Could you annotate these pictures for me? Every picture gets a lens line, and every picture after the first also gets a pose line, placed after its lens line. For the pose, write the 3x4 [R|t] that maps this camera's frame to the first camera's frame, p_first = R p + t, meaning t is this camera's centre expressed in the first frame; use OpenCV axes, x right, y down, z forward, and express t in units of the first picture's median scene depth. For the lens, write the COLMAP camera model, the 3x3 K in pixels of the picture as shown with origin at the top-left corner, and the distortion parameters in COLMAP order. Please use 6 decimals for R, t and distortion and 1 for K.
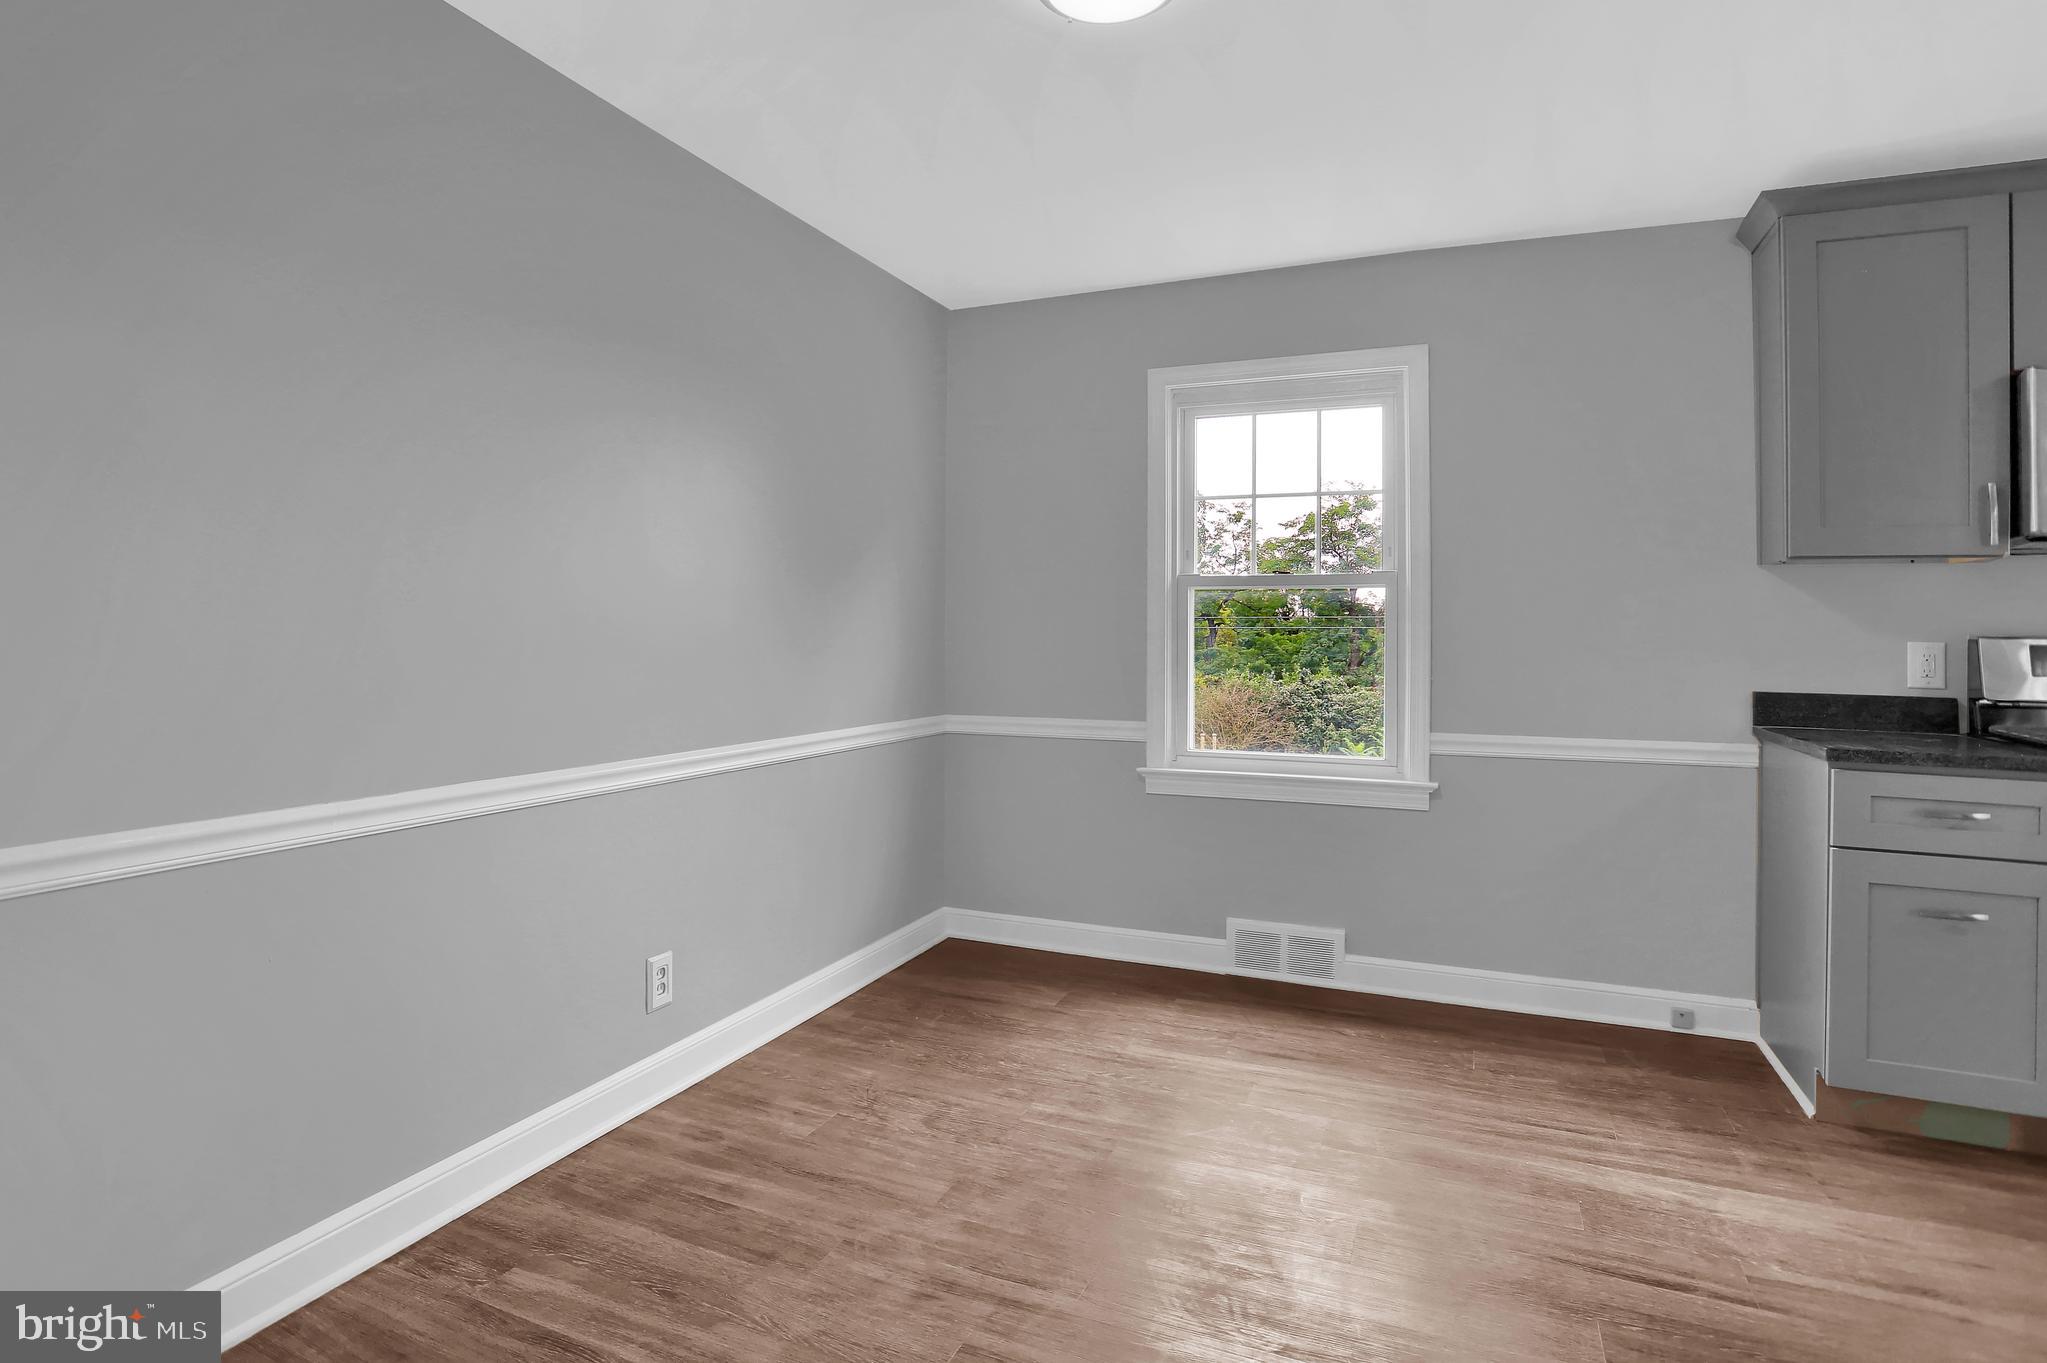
lens RADIAL K [[1052.5, 0, 1018.4], [0, 1052.5, 630.7], [0, 0, 1]] dist [-0.045010, 0.021885]
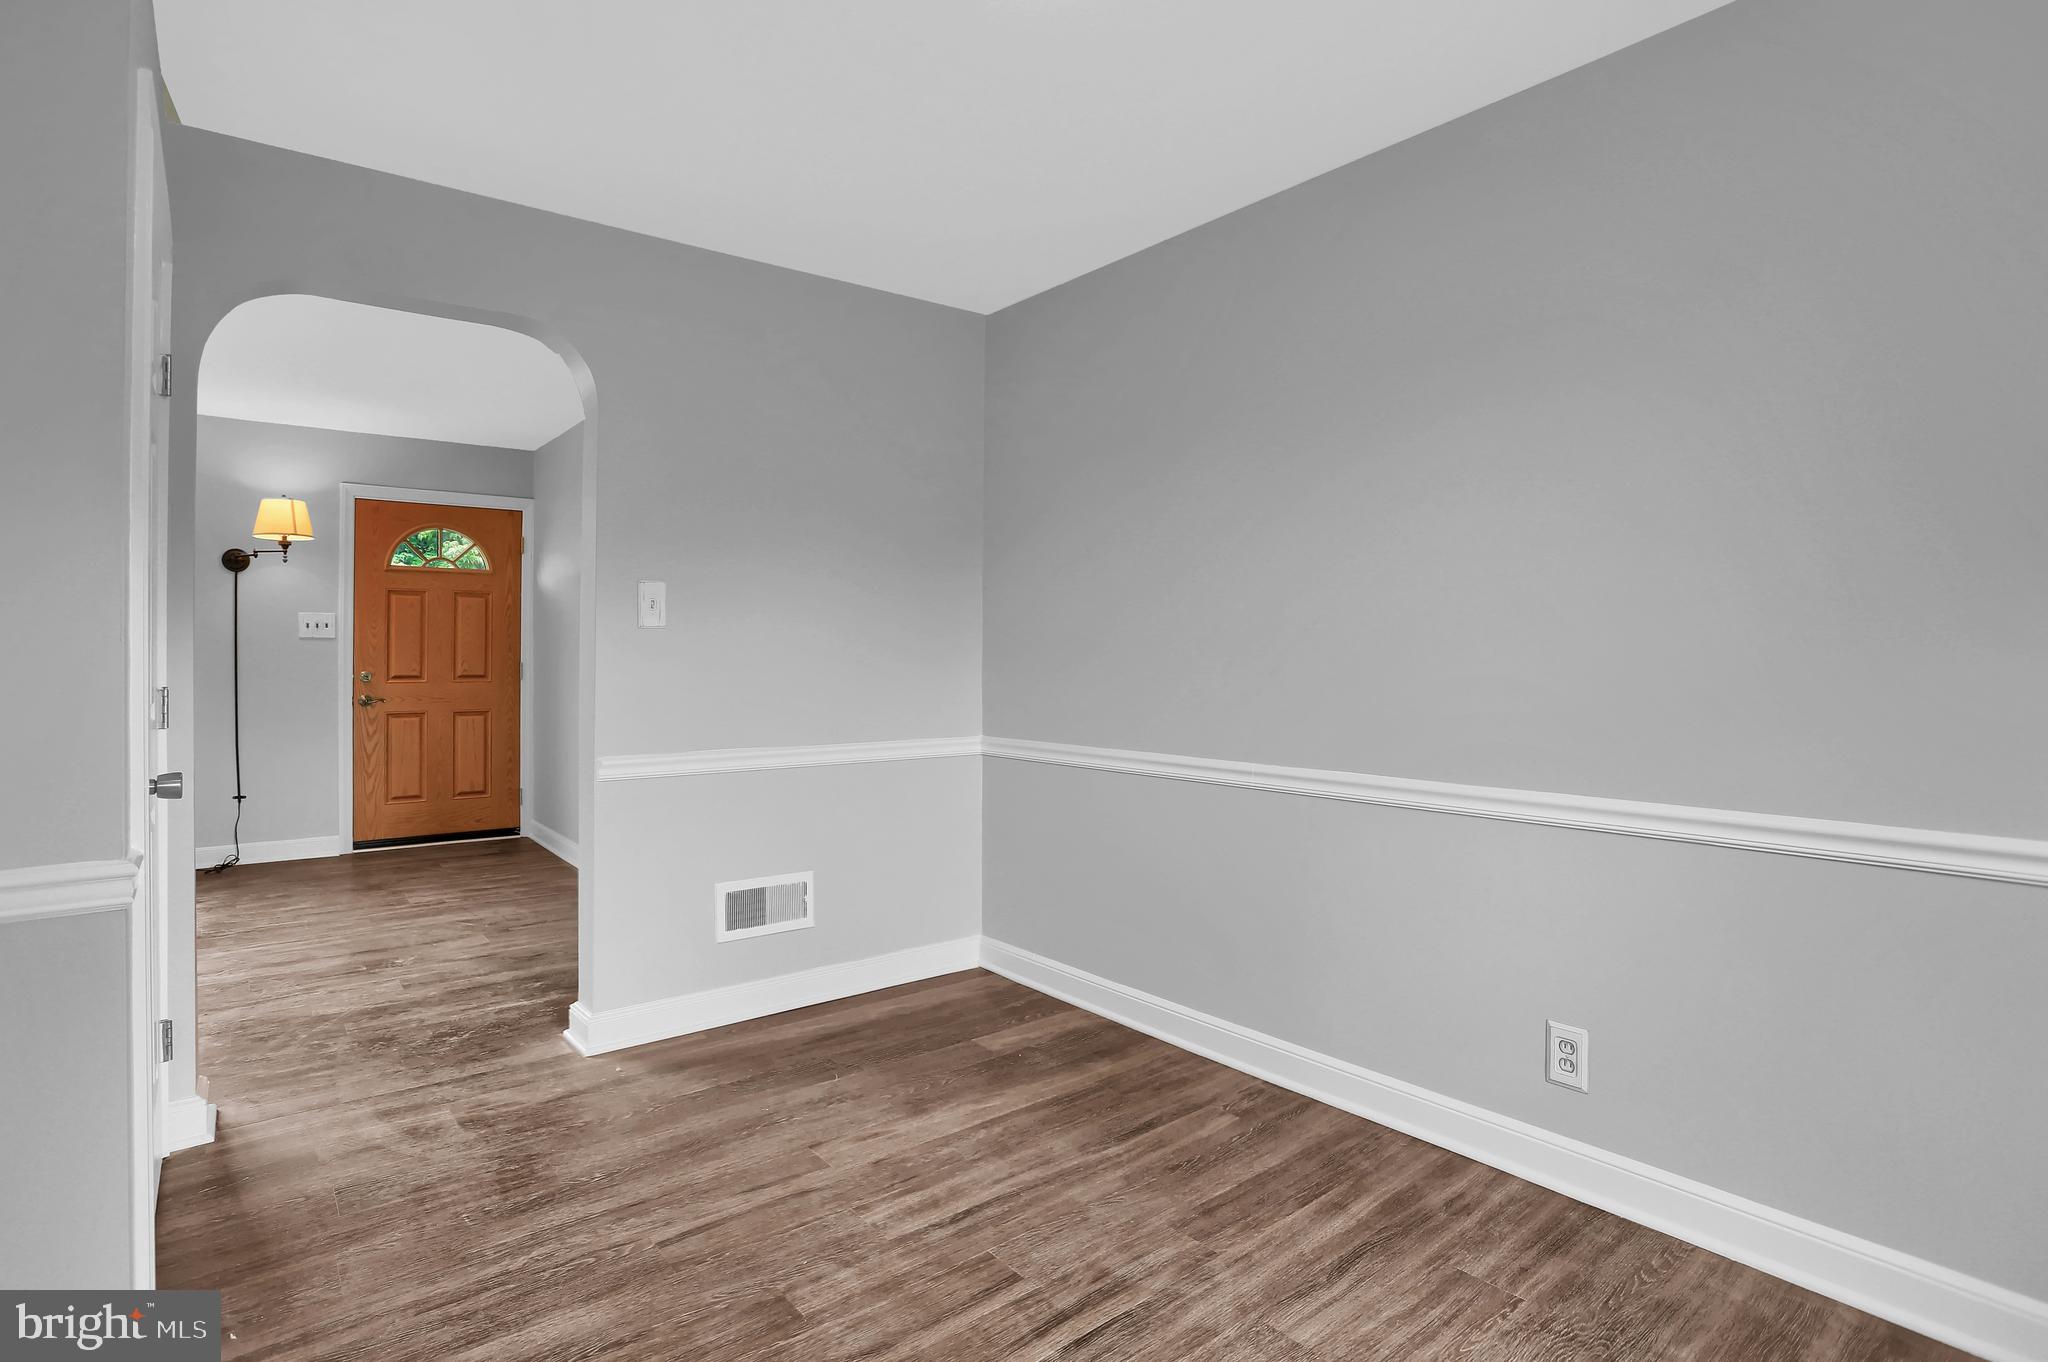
lens RADIAL K [[1019.9, 0, 1005.4], [0, 1019.9, 654.8], [0, 0, 1]] dist [-0.080540, 0.040588]
pose [[-0.474813, -0.009414, -0.880036, 0.597116], [0.000770, 0.999938, -0.011113, 0.012975], [0.880086, -0.005954, -0.474776, 0.977111]]
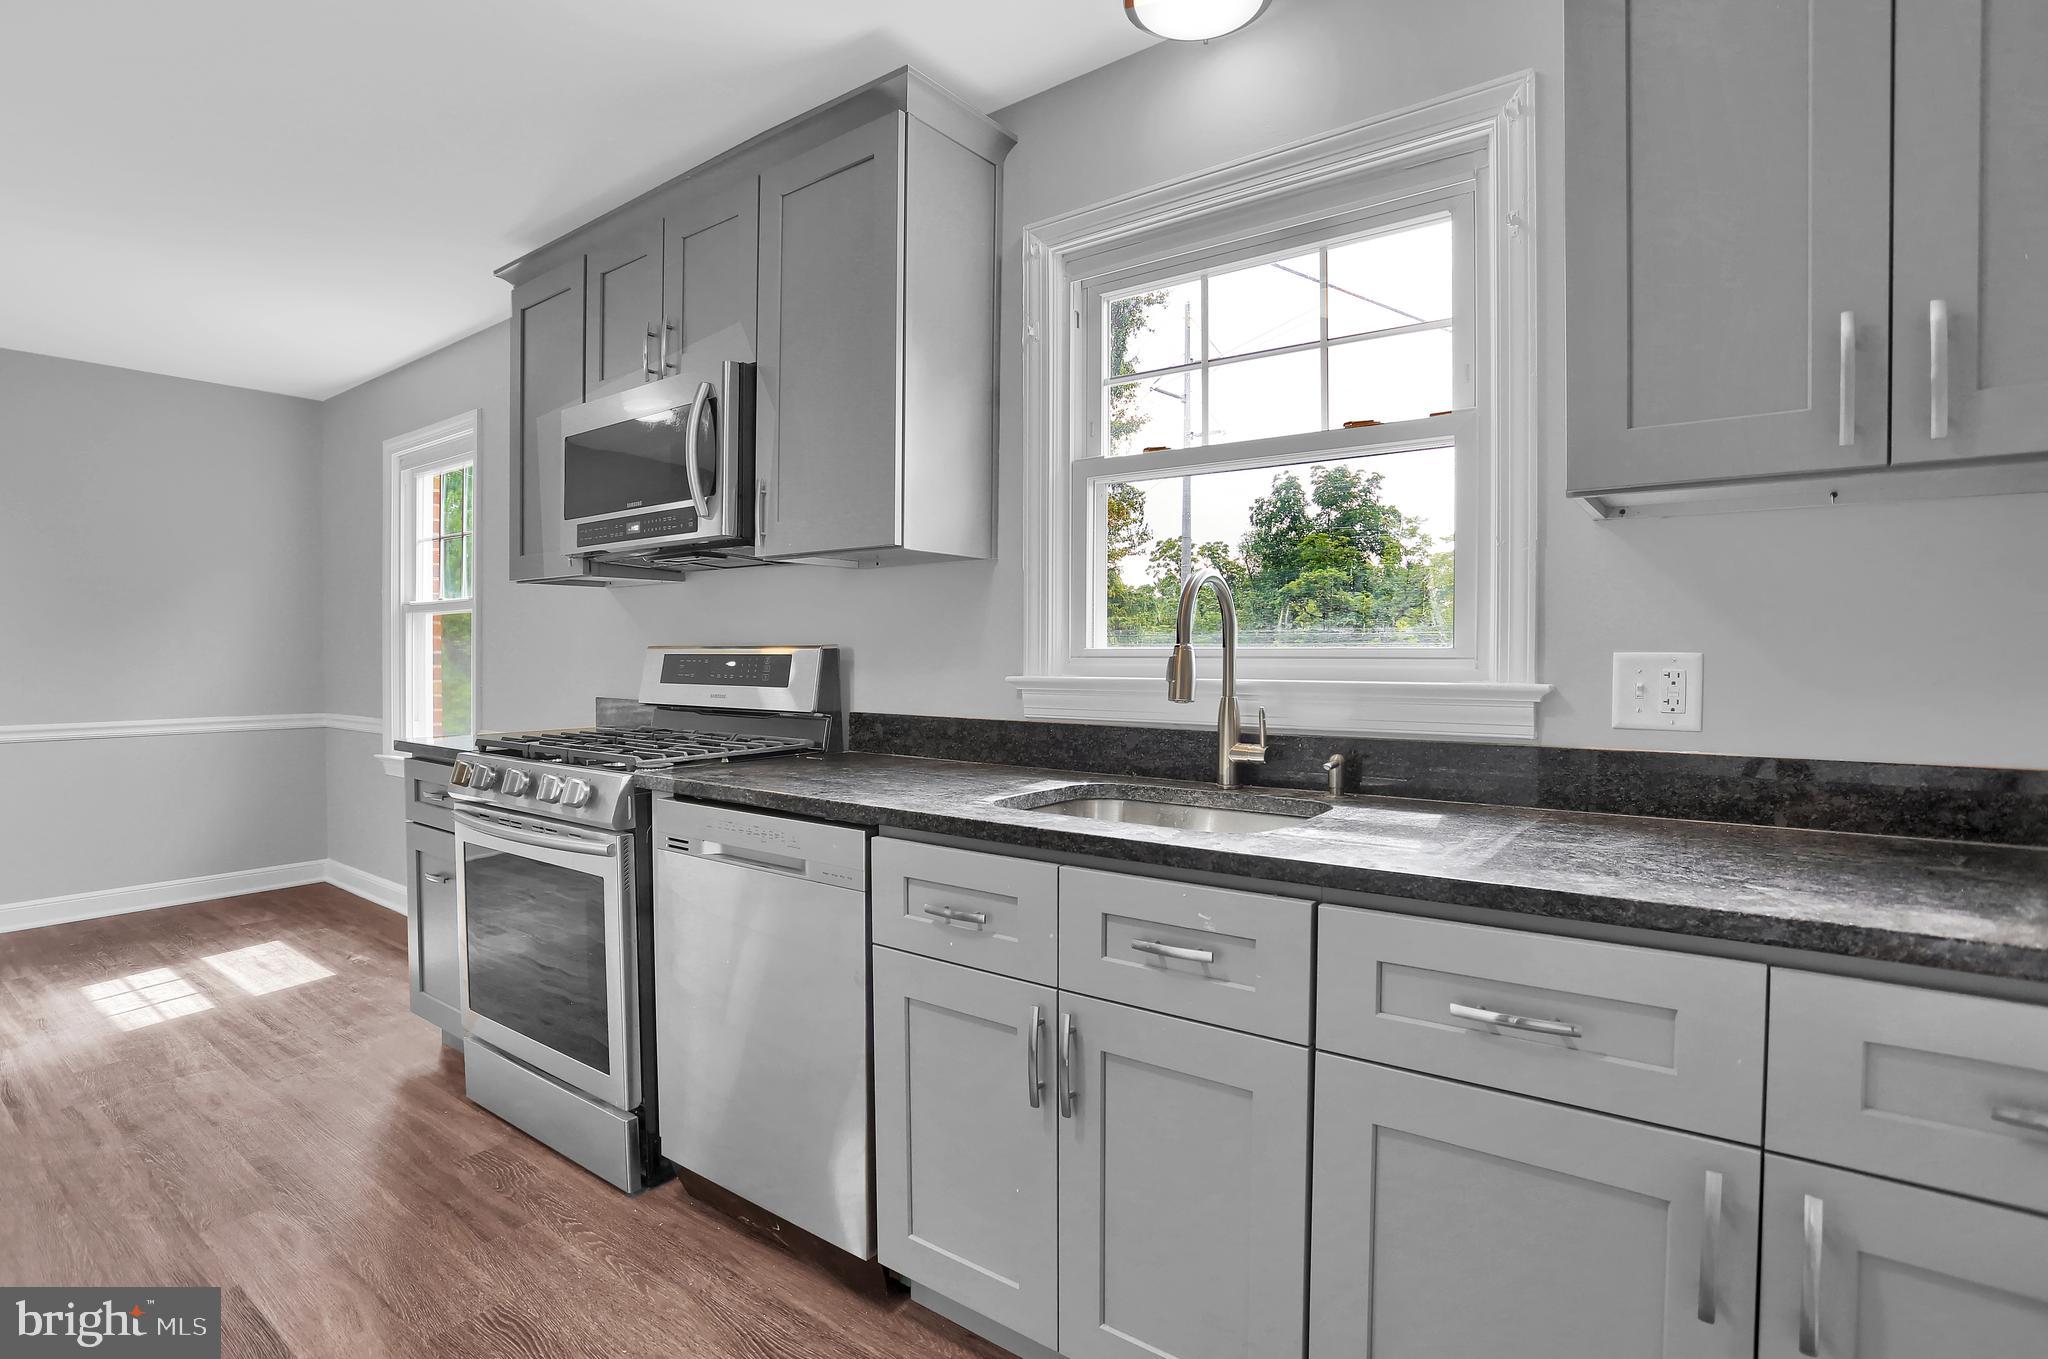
lens RADIAL K [[1014.7, 0, 1031.2], [0, 1014.7, 682.1], [0, 0, 1]] dist [-0.064978, 0.025718]
pose [[0.969950, 0.002946, -0.243286, 1.665845], [0.004877, 0.999490, 0.031547, 0.011238], [0.243254, -0.031785, 0.969442, 0.039203]]
